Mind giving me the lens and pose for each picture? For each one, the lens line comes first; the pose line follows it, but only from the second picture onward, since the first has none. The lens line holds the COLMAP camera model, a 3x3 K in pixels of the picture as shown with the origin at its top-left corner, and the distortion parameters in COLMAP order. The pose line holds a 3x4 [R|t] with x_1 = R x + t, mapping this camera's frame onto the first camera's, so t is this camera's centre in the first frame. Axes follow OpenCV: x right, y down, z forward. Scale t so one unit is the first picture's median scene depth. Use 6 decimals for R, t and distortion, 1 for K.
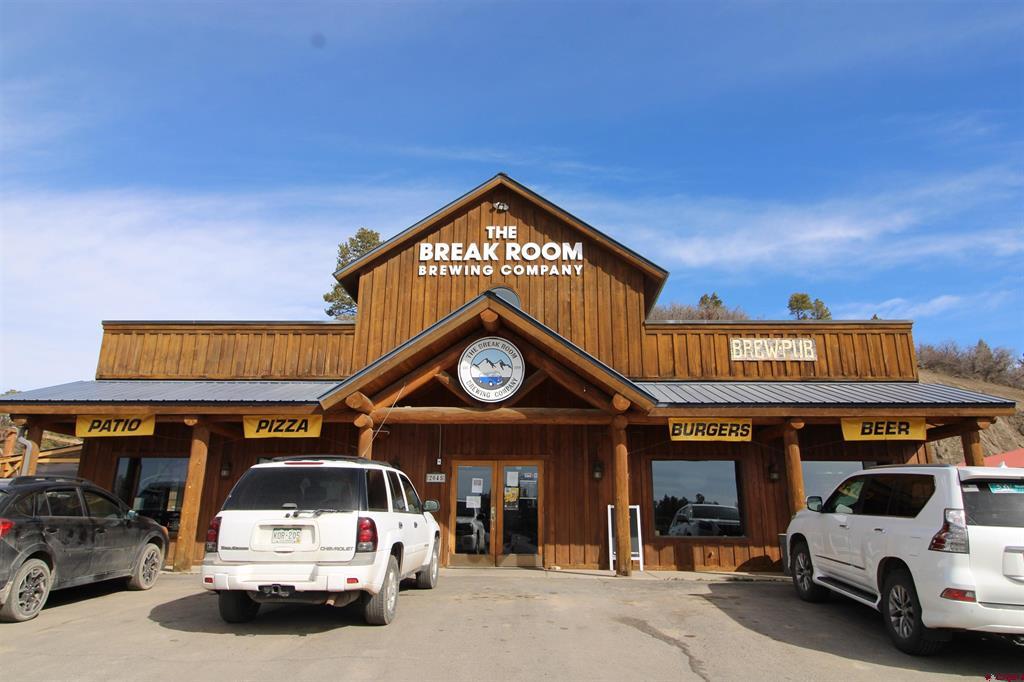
lens RADIAL K [[686.7, 0, 518.8], [0, 686.7, 322.3], [0, 0, 1]] dist [0.004176, -0.004484]
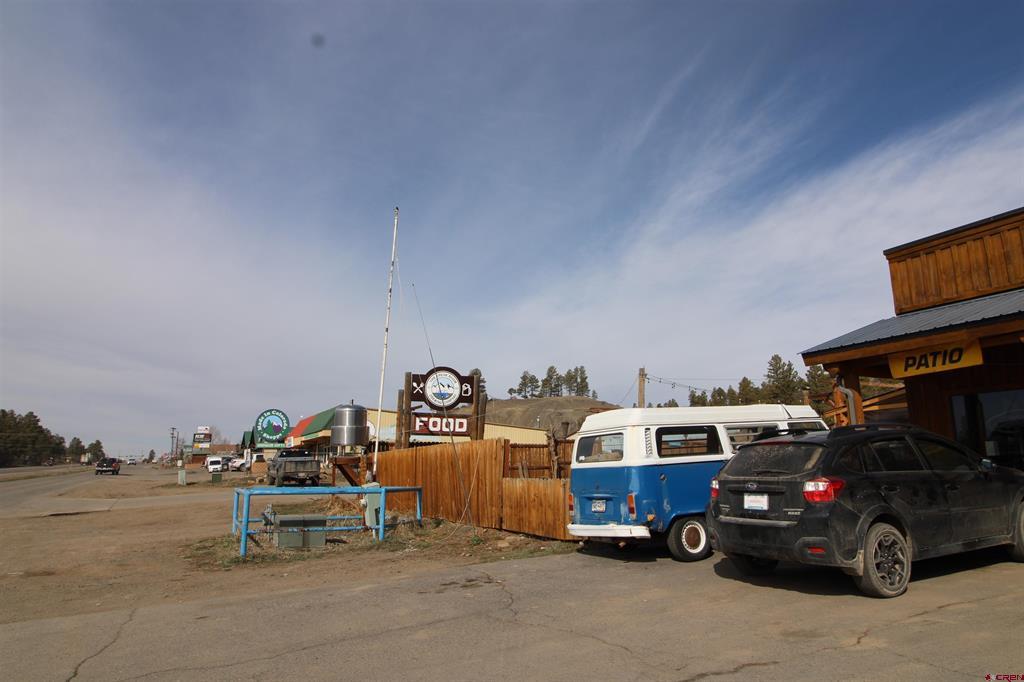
lens RADIAL K [[686.7, 0, 518.8], [0, 686.7, 322.3], [0, 0, 1]] dist [0.004176, -0.004484]
pose [[0.464612, -0.200146, -0.862599, -0.090056], [0.268279, 0.960155, -0.078281, 0.037138], [0.843897, -0.195047, 0.499794, 0.165219]]
